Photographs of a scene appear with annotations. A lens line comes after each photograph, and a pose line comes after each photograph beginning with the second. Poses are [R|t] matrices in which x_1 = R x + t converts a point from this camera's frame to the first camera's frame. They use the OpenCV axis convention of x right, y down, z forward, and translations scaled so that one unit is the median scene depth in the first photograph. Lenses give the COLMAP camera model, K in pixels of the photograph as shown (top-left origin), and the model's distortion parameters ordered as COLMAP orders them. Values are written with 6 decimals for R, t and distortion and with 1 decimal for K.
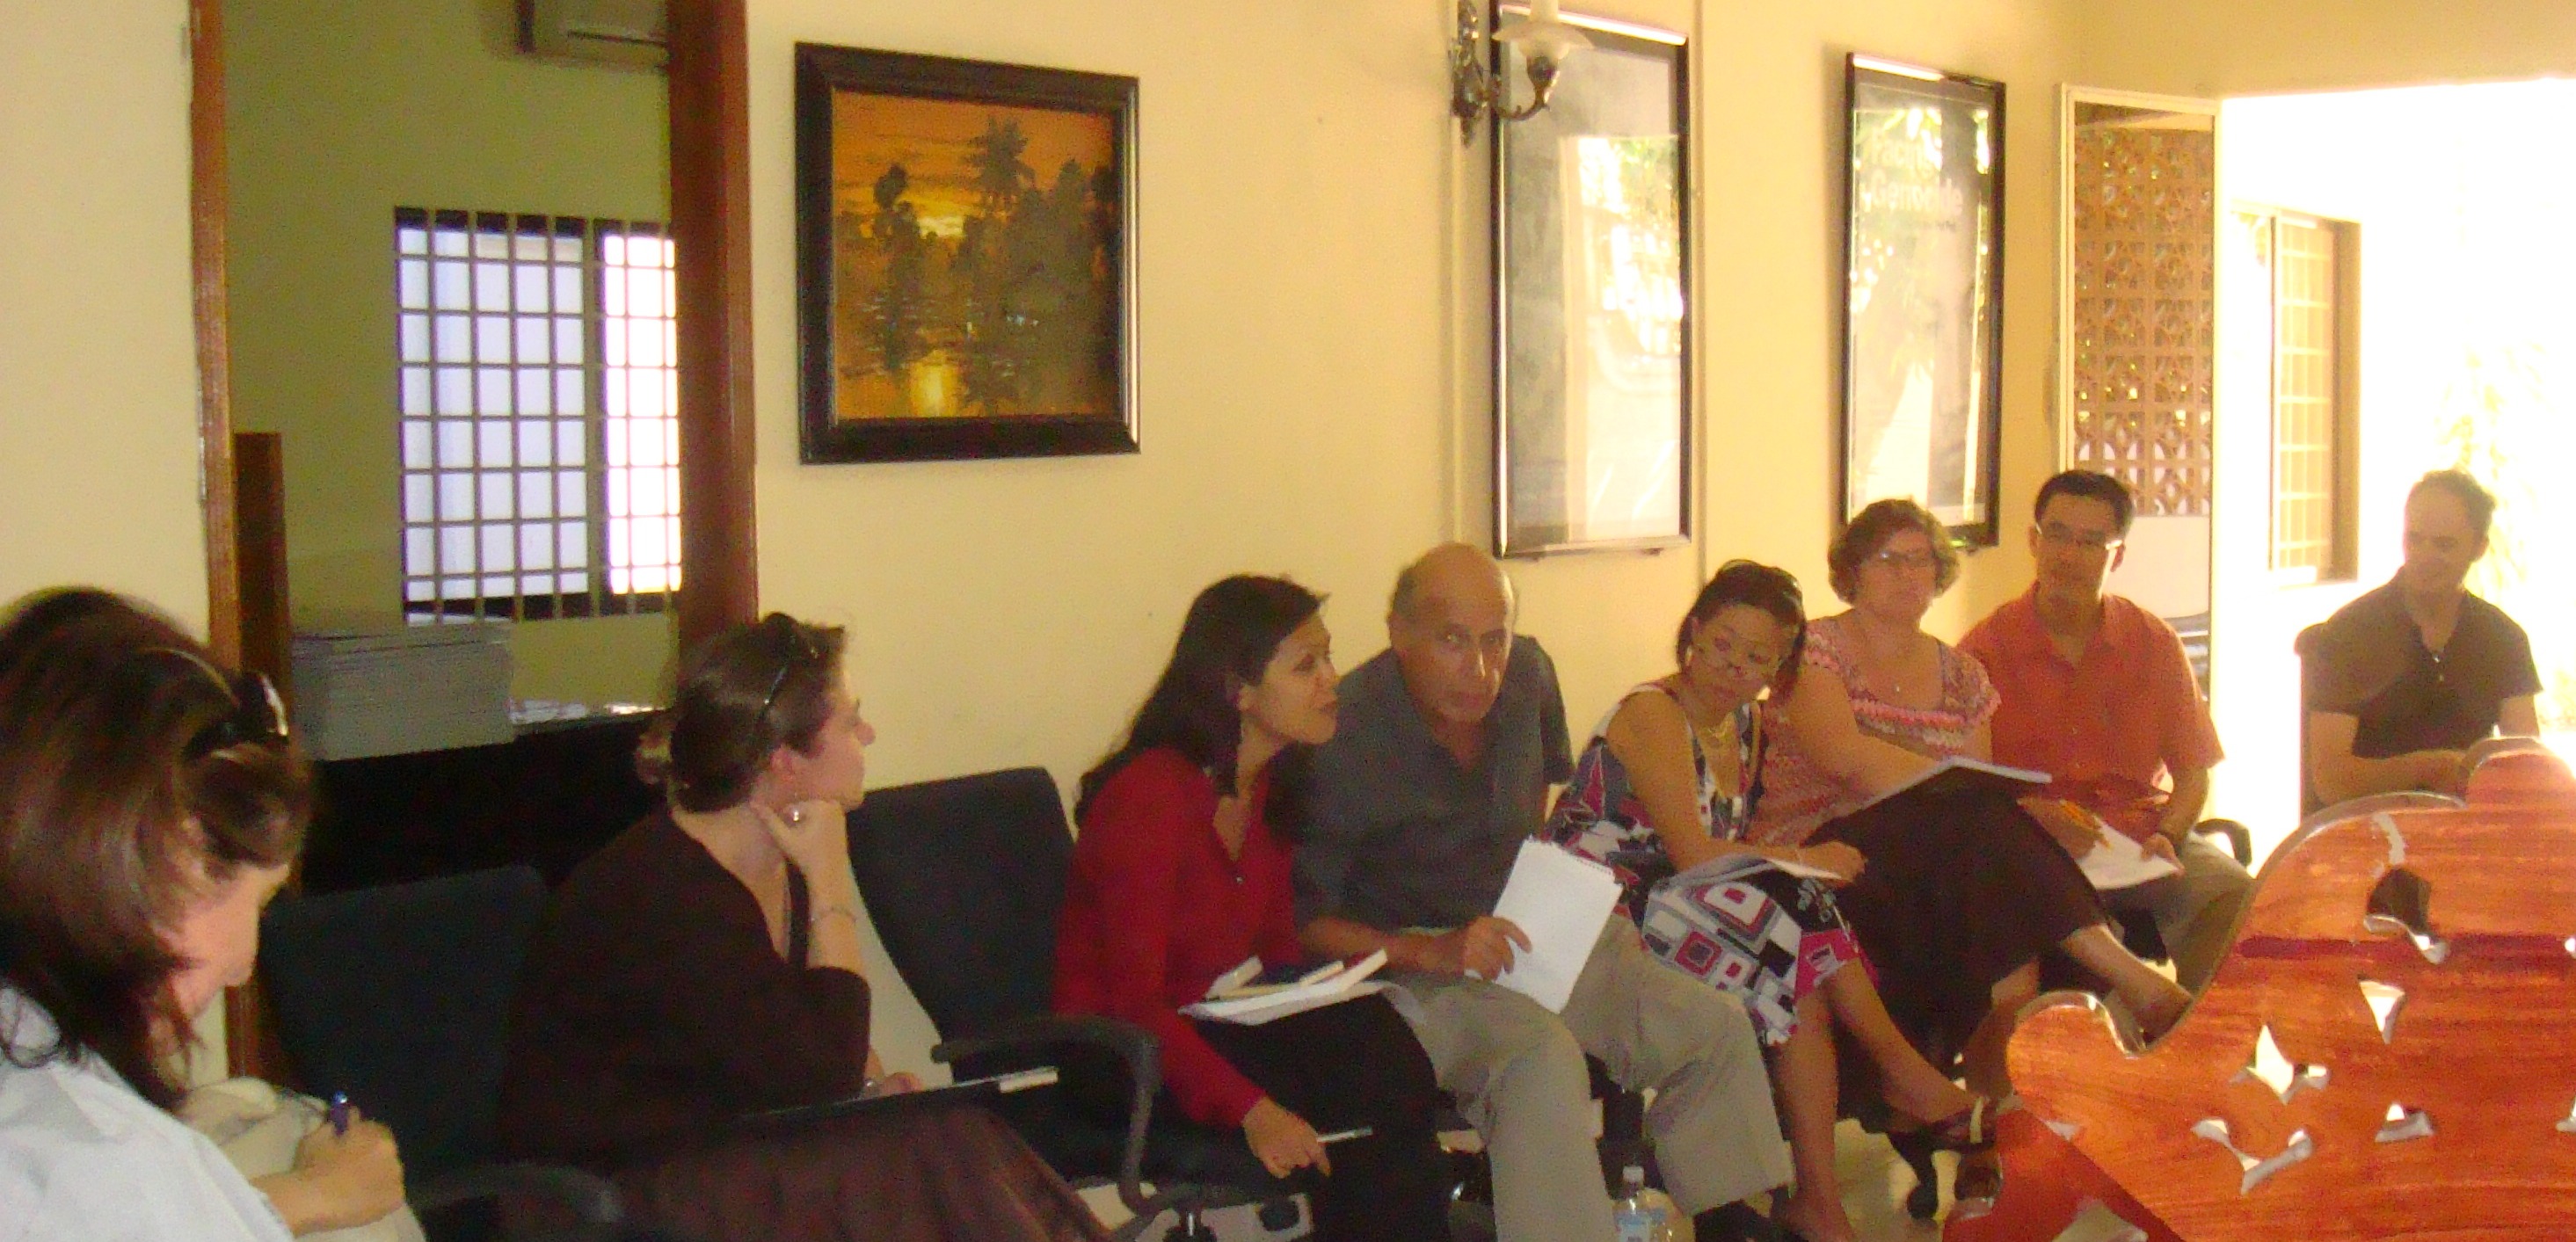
lens RADIAL K [[3722.3, 0, 1288.2], [0, 3722.3, 827.1], [0, 0, 1]] dist [-0.058152, -0.118631]
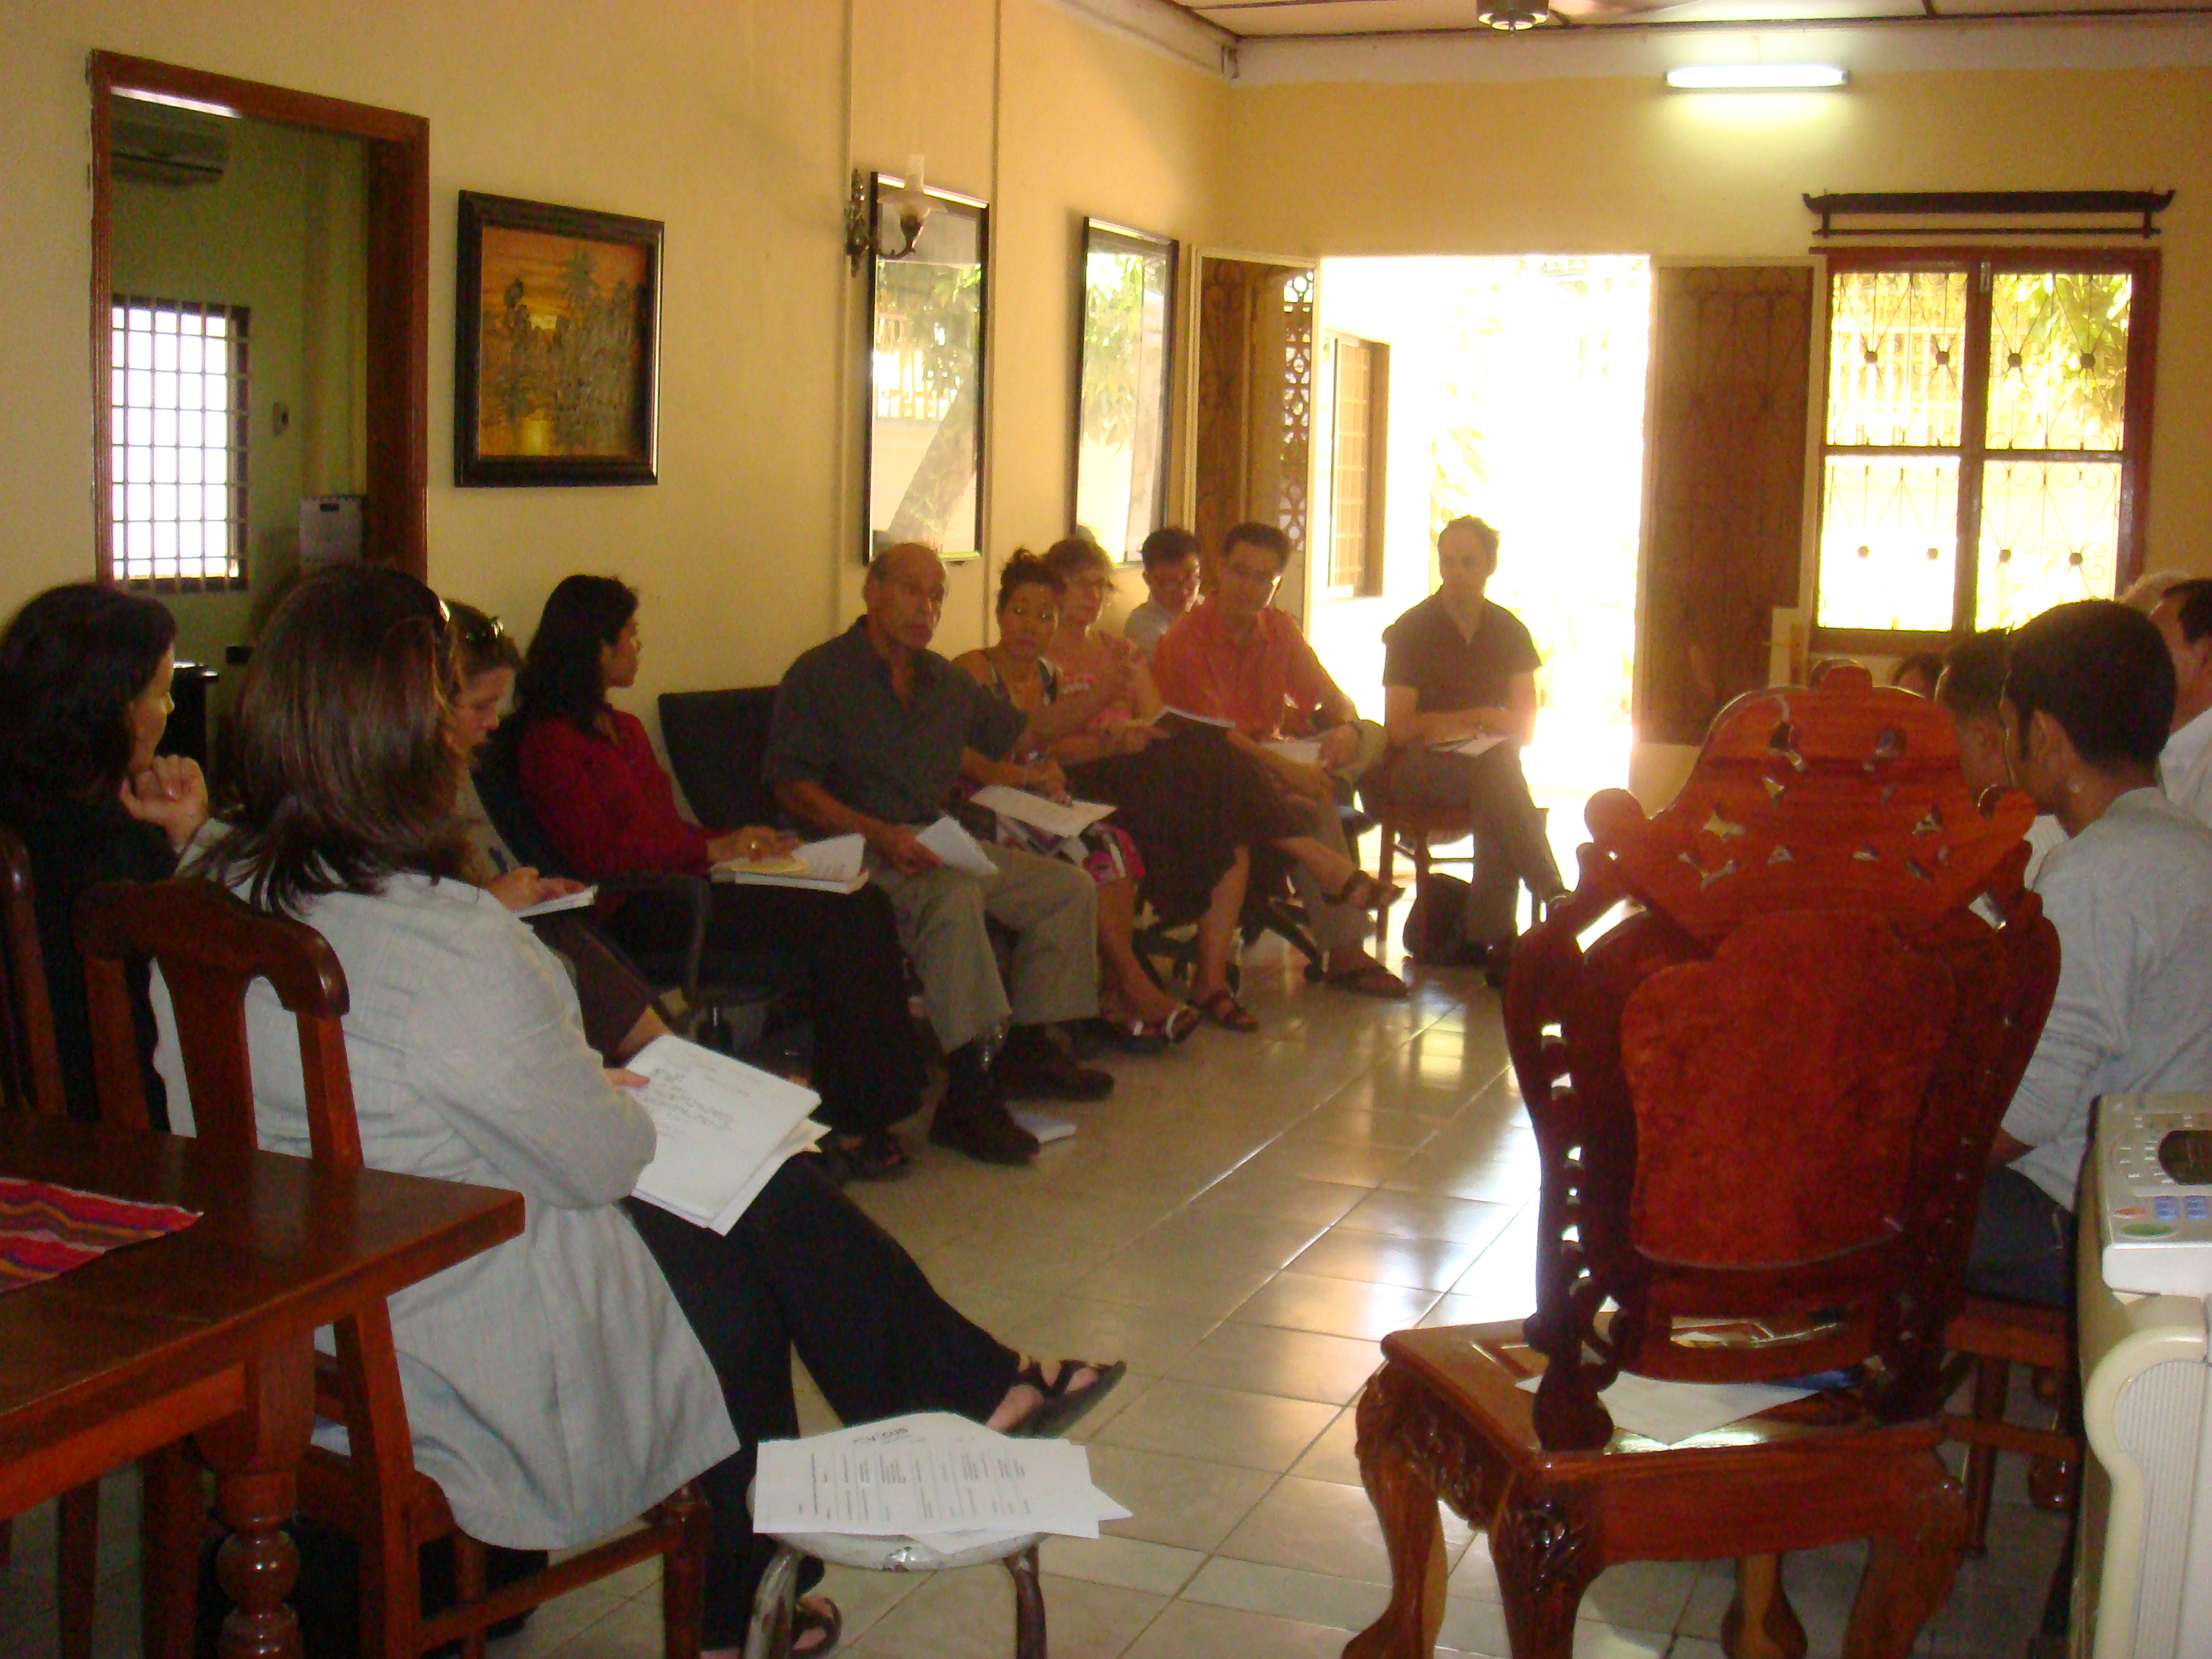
lens RADIAL K [[2836.7, 0, 1106.0], [0, 2836.7, 829.5], [0, 0, 1]] dist [-0.042757, -0.037094]
pose [[0.977626, 0.004375, 0.210304, -0.106170], [-0.008169, 0.999819, 0.017177, 0.013037], [-0.210191, -0.018511, 0.977485, -0.112812]]
